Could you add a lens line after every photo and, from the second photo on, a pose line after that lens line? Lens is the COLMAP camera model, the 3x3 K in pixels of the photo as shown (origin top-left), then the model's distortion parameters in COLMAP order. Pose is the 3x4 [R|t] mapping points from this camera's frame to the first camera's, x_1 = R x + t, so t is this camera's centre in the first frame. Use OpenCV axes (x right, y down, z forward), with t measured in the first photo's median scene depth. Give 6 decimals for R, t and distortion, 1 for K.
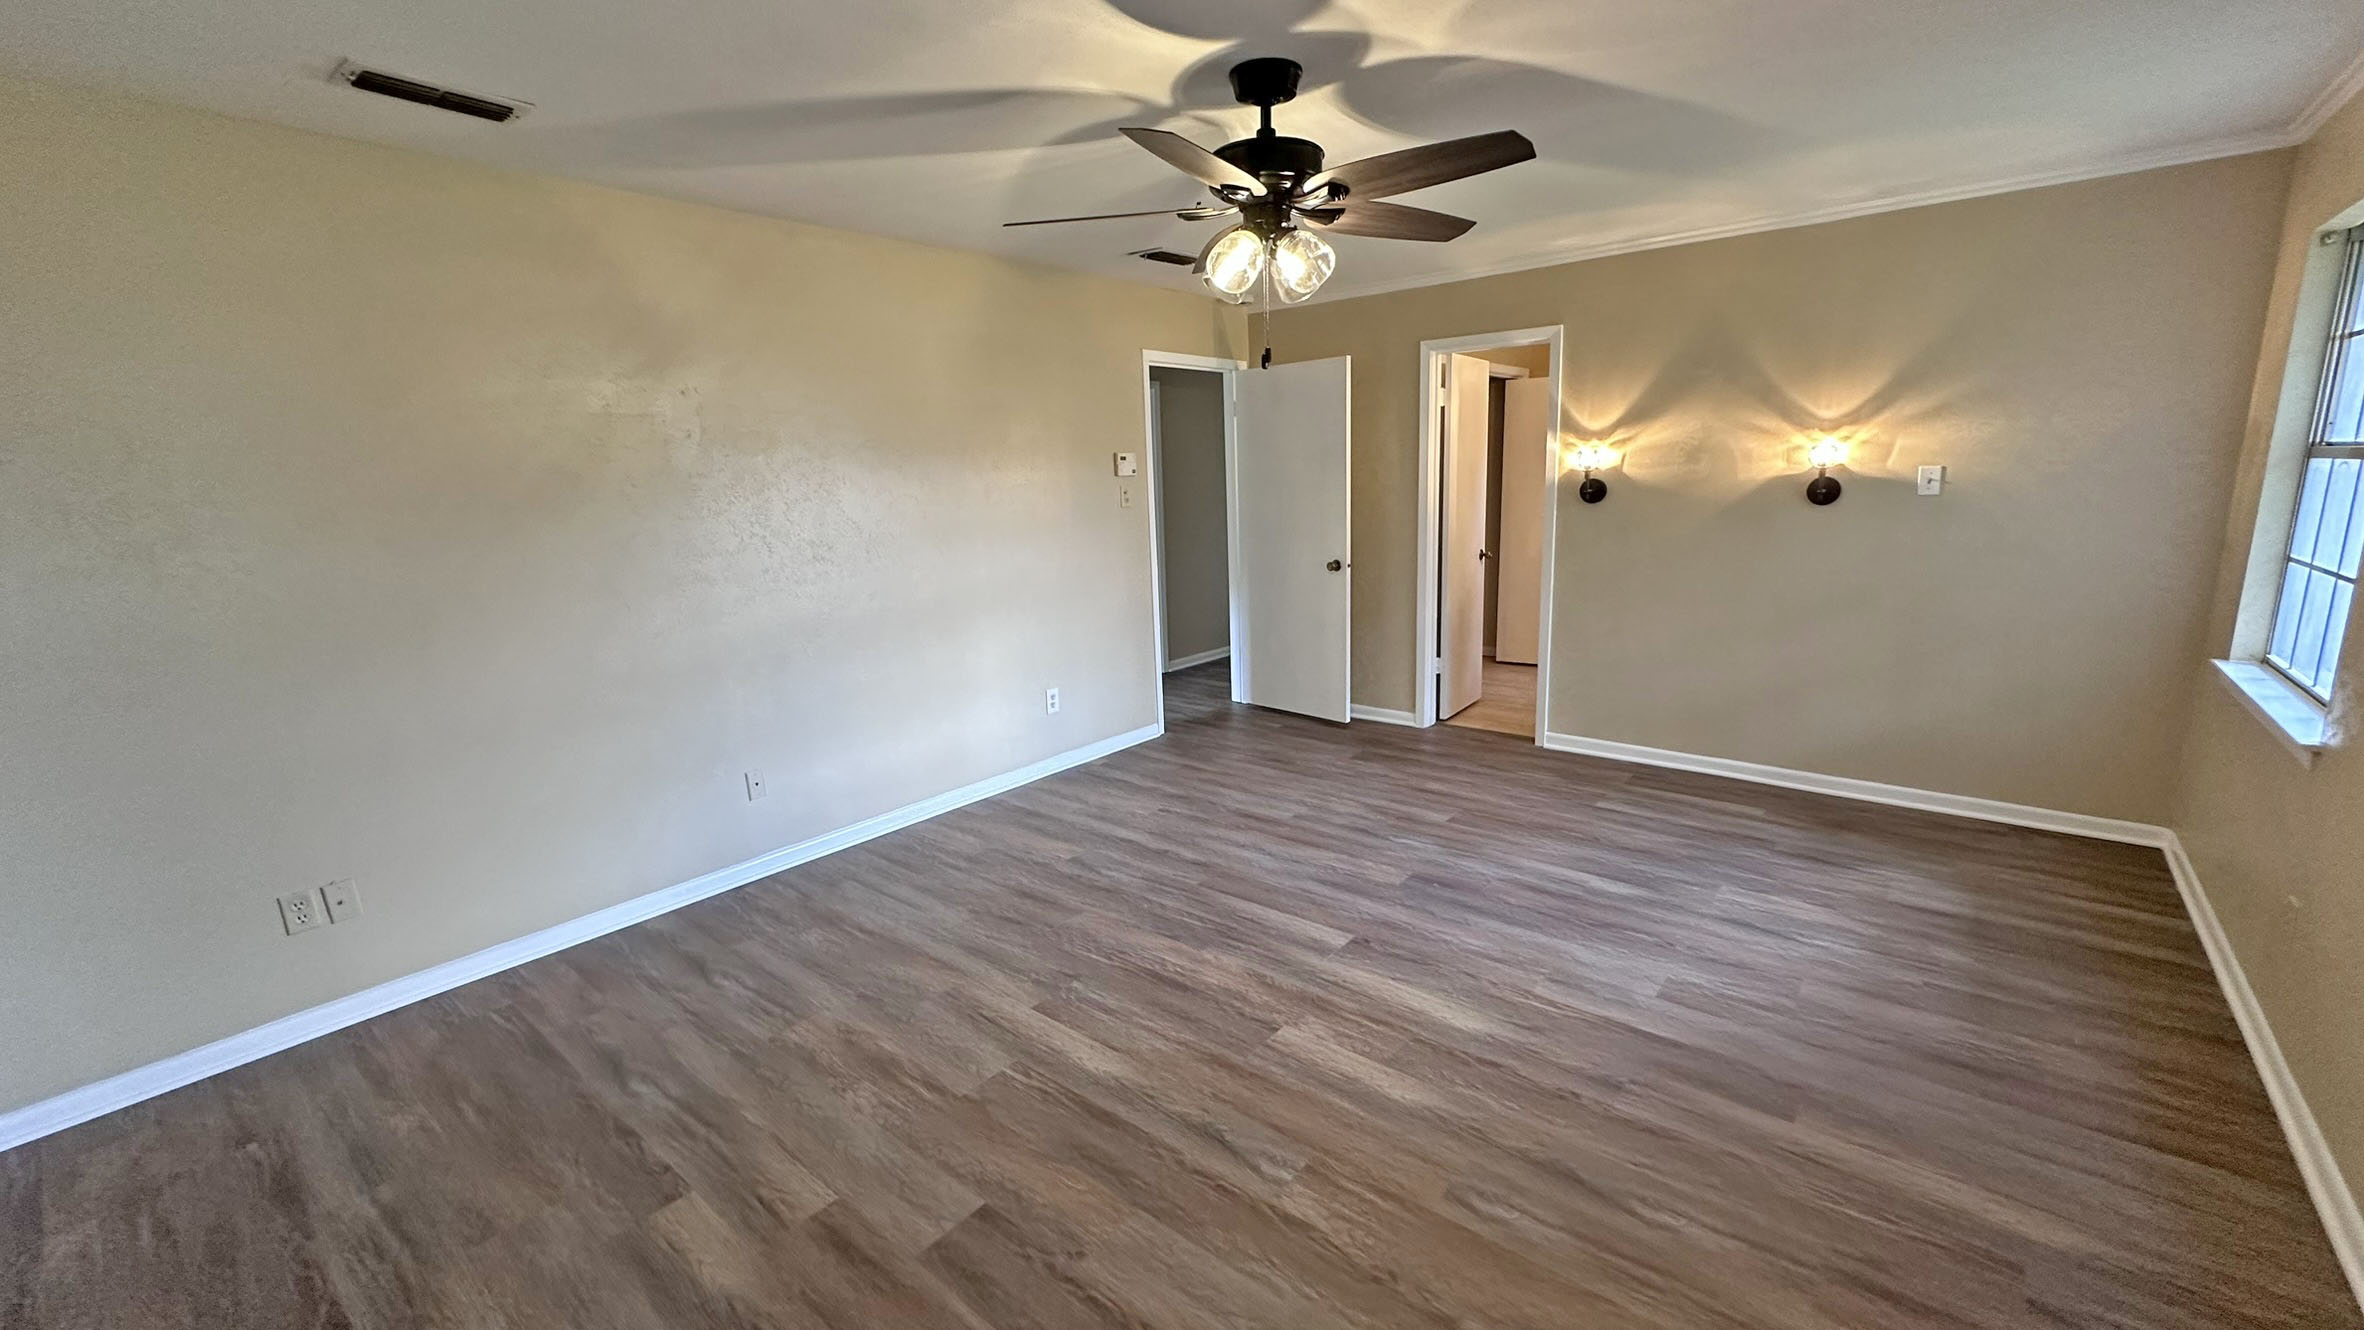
lens RADIAL K [[950.8, 0, 1182.0], [0, 950.8, 665.0], [0, 0, 1]] dist [-0.002213, -0.000216]
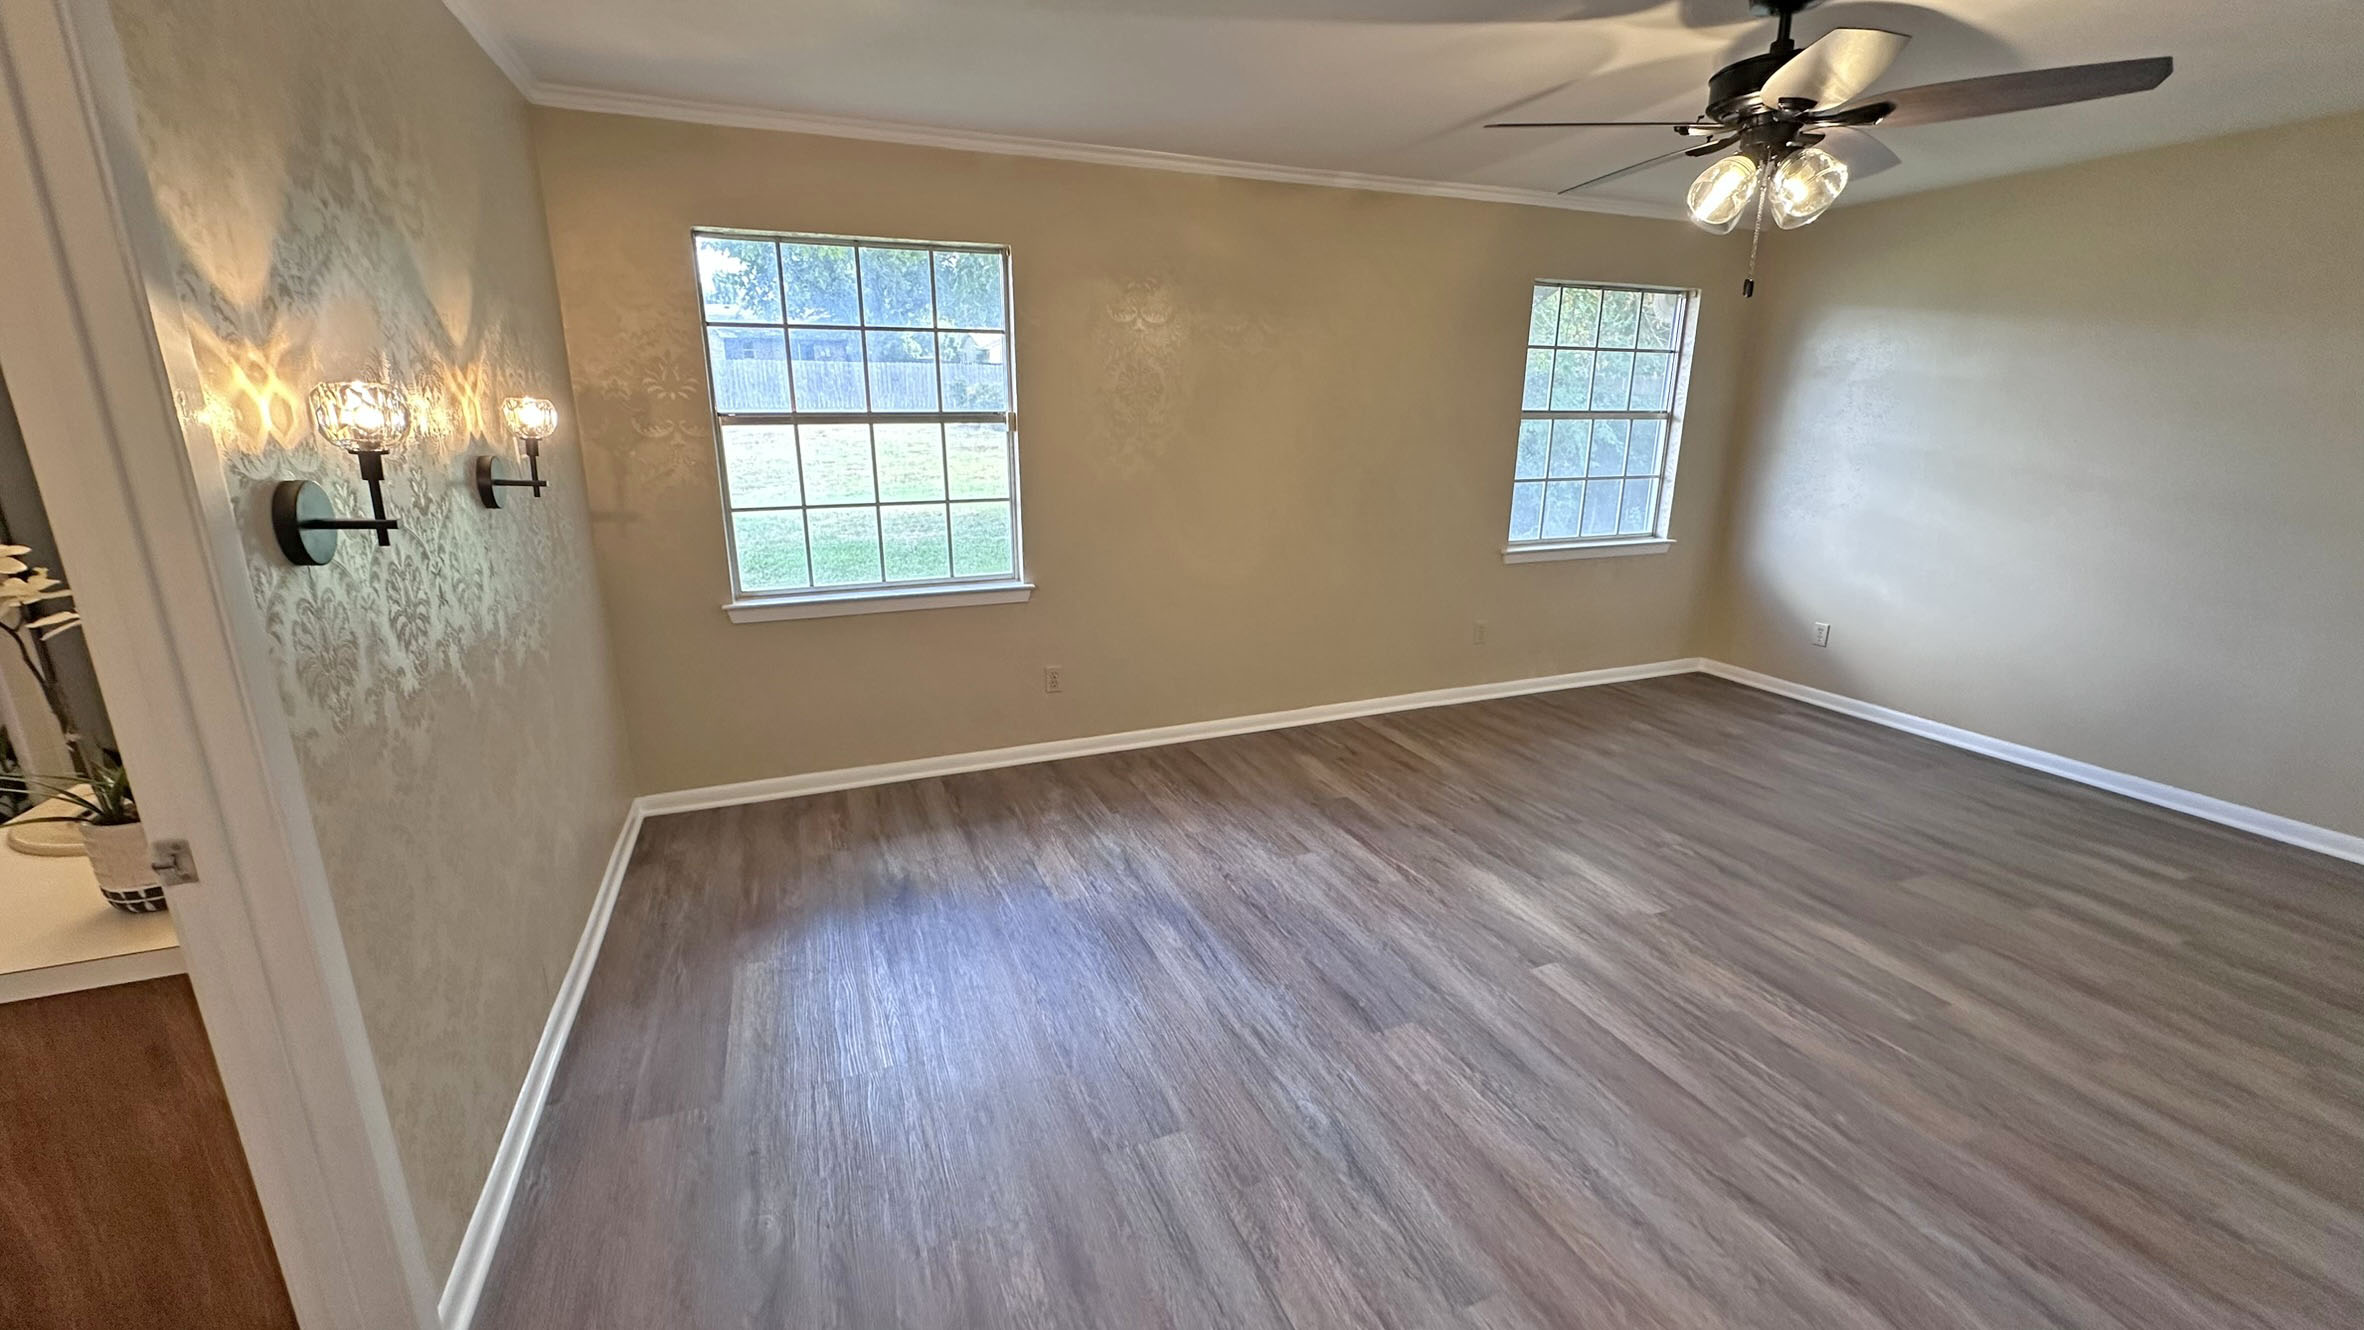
lens RADIAL K [[950.8, 0, 1182.0], [0, 950.8, 665.0], [0, 0, 1]] dist [-0.002213, -0.000216]
pose [[-0.881802, -0.094647, 0.462025, 0.093633], [0.122144, 0.900399, 0.417568, -0.364921], [-0.455528, 0.424646, -0.782413, 1.758634]]
